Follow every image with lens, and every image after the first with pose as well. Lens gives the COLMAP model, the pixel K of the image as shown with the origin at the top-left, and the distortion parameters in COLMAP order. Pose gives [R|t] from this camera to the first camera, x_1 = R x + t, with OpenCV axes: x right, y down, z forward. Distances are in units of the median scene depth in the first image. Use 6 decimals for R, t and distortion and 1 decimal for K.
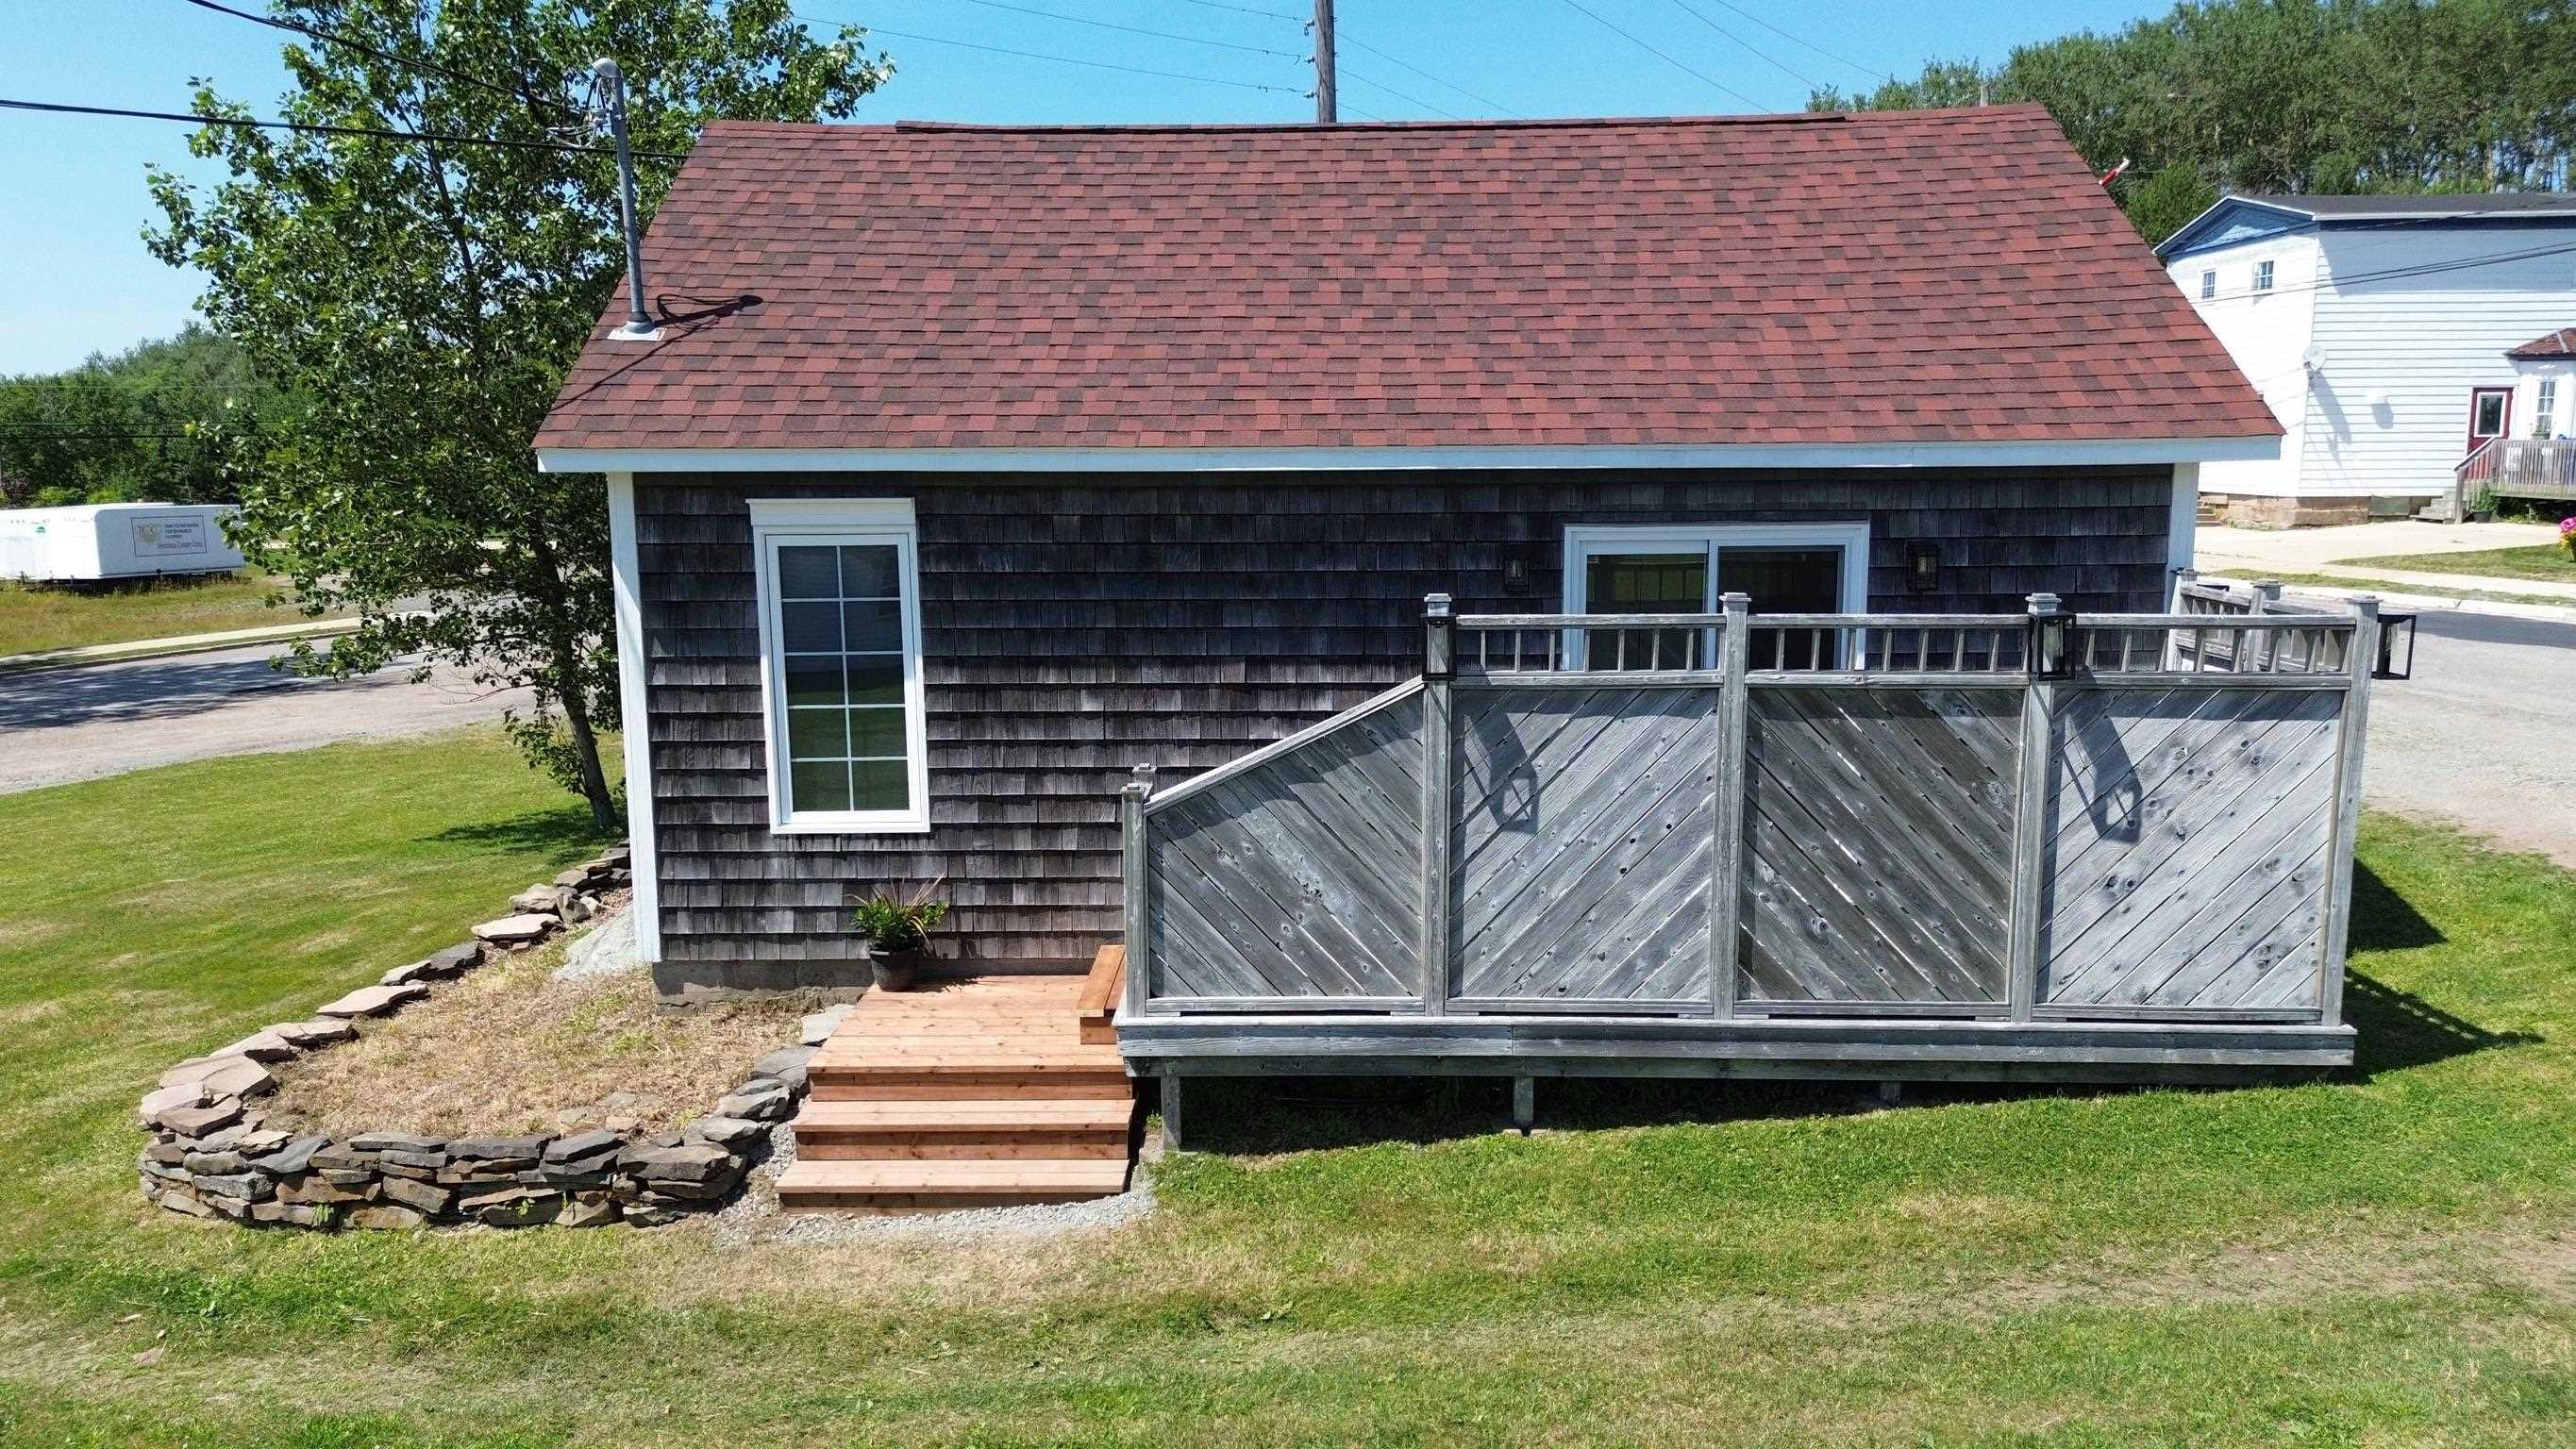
lens RADIAL K [[1827.9, 0, 1288.0], [0, 1827.9, 724.5], [0, 0, 1]] dist [0.077709, -0.084018]
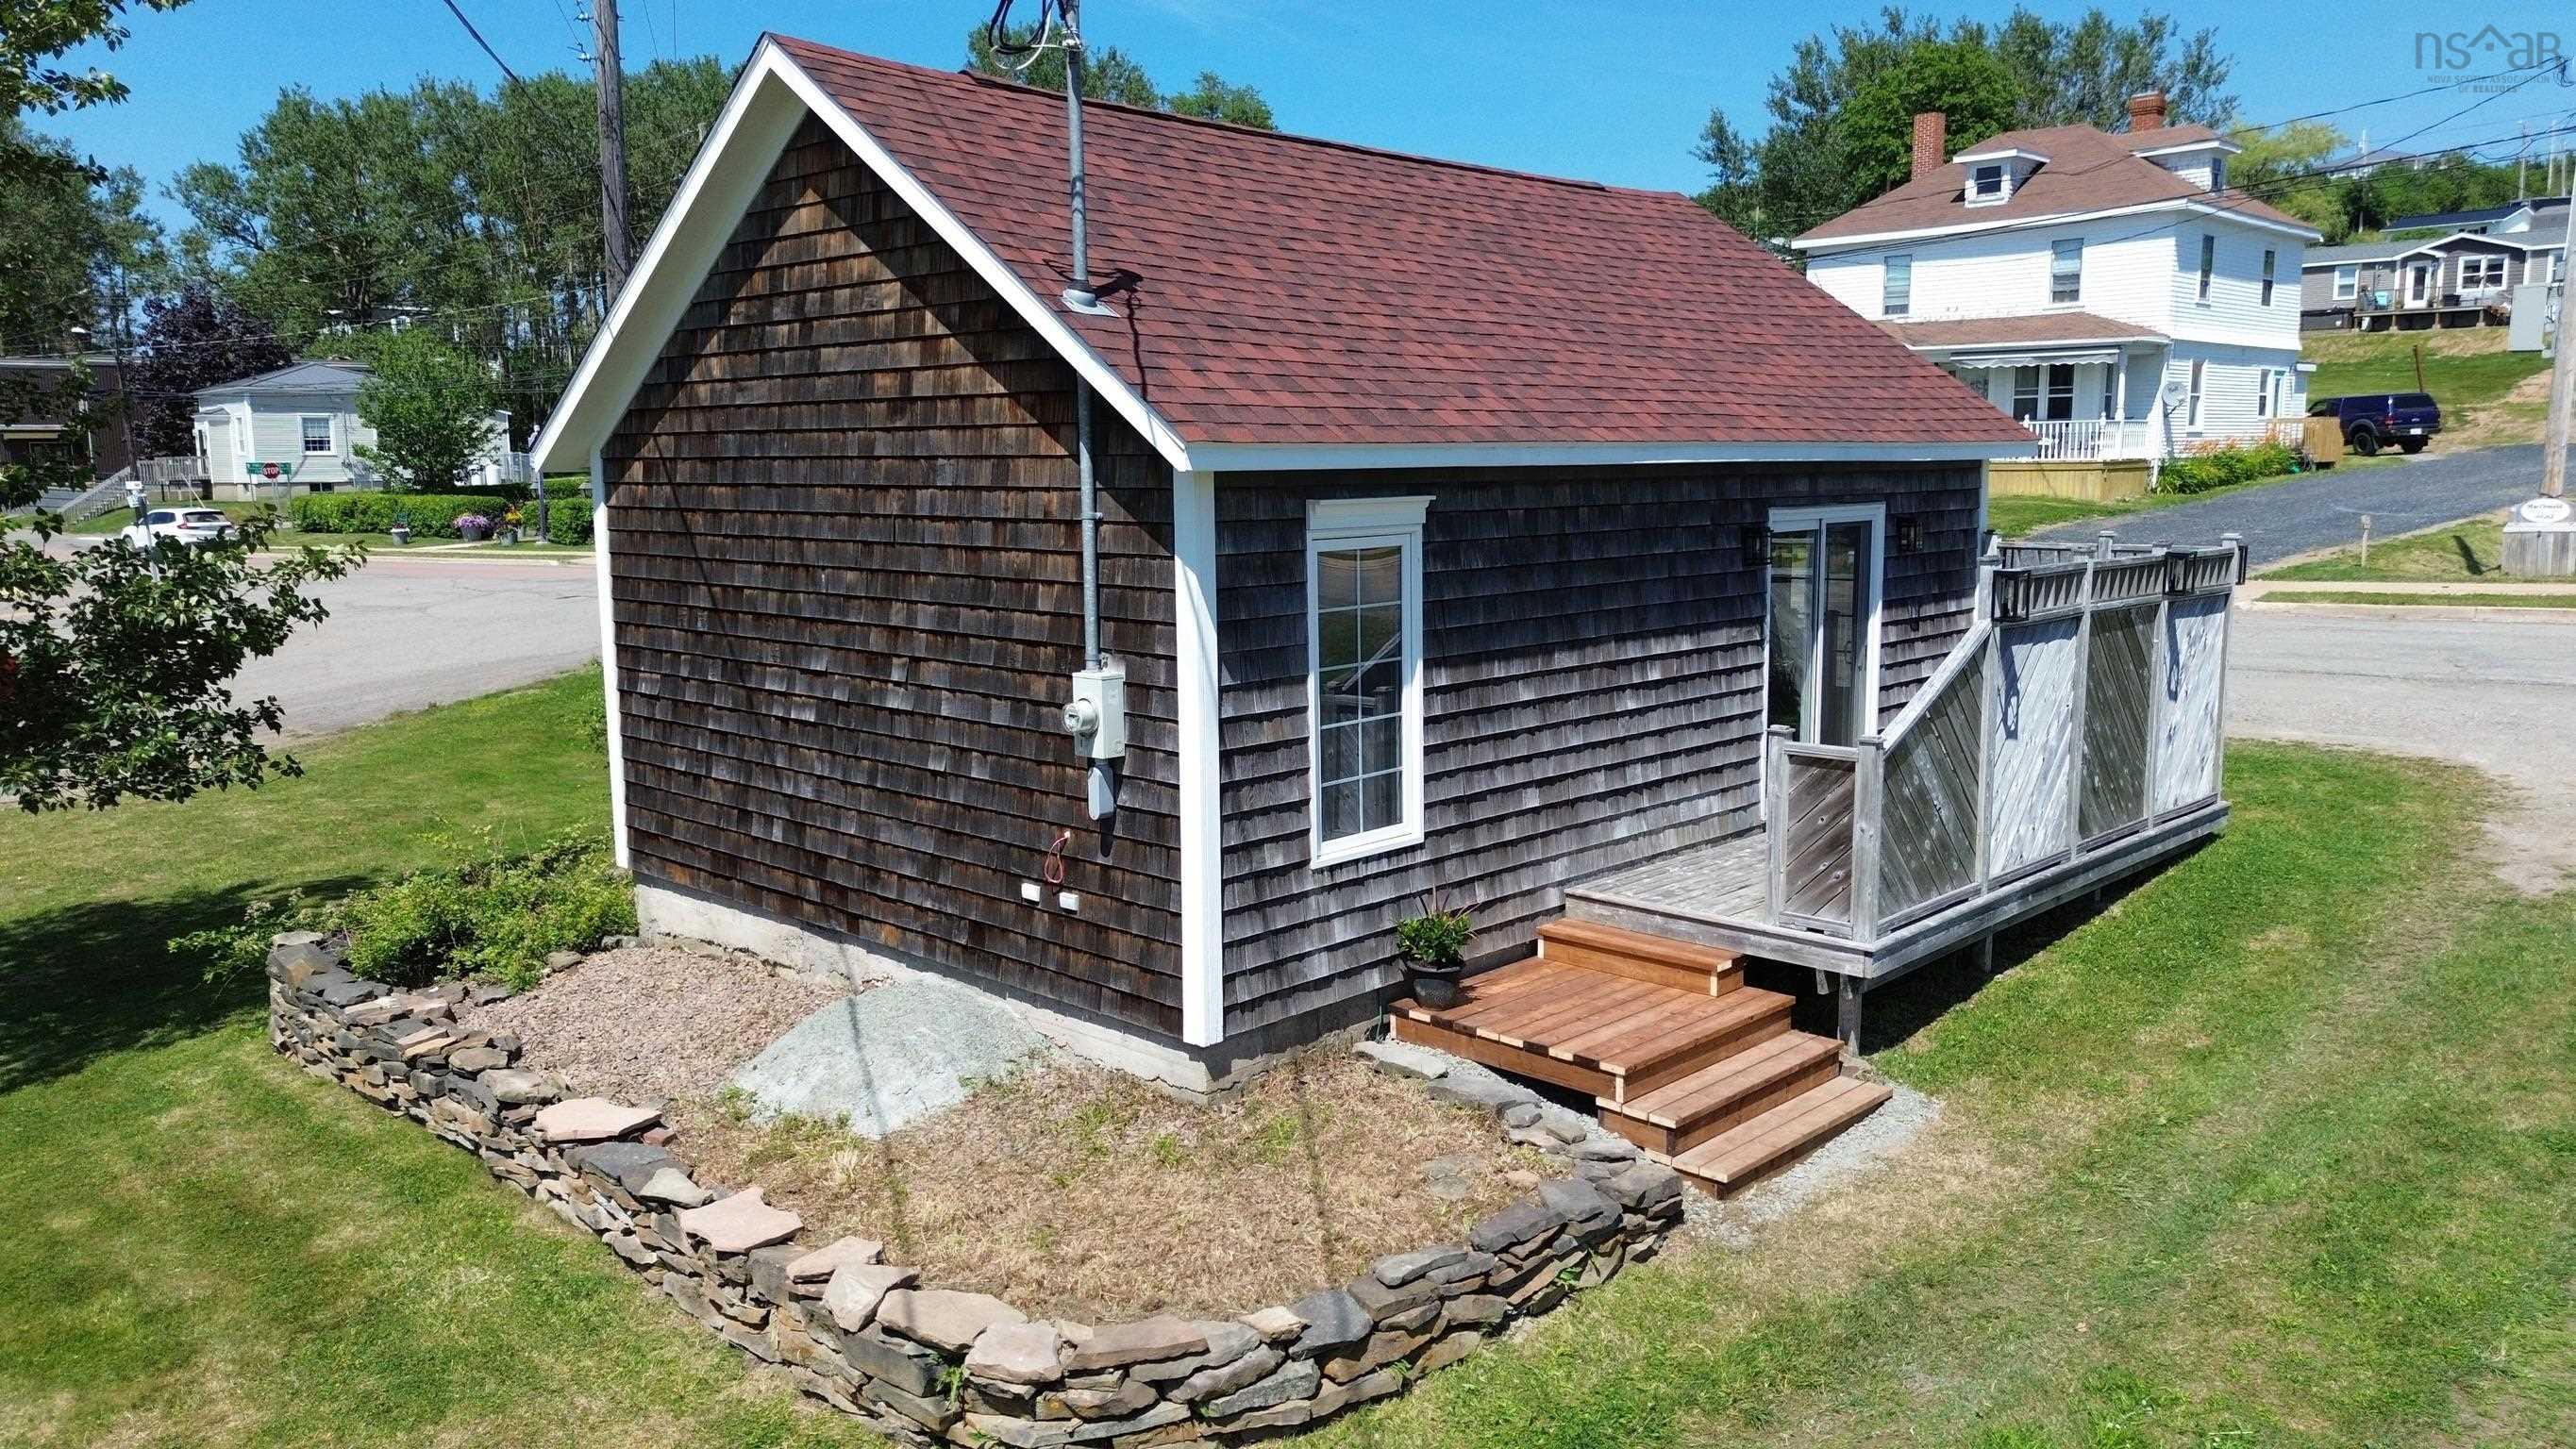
lens RADIAL K [[1836.3, 0, 1290.1], [0, 1836.3, 628.4], [0, 0, 1]] dist [0.003542, -0.000269]
pose [[0.690960, -0.068488, 0.719641, -0.938230], [0.112706, 0.993534, -0.013660, -0.047669], [-0.714052, 0.090547, 0.694212, 0.373781]]
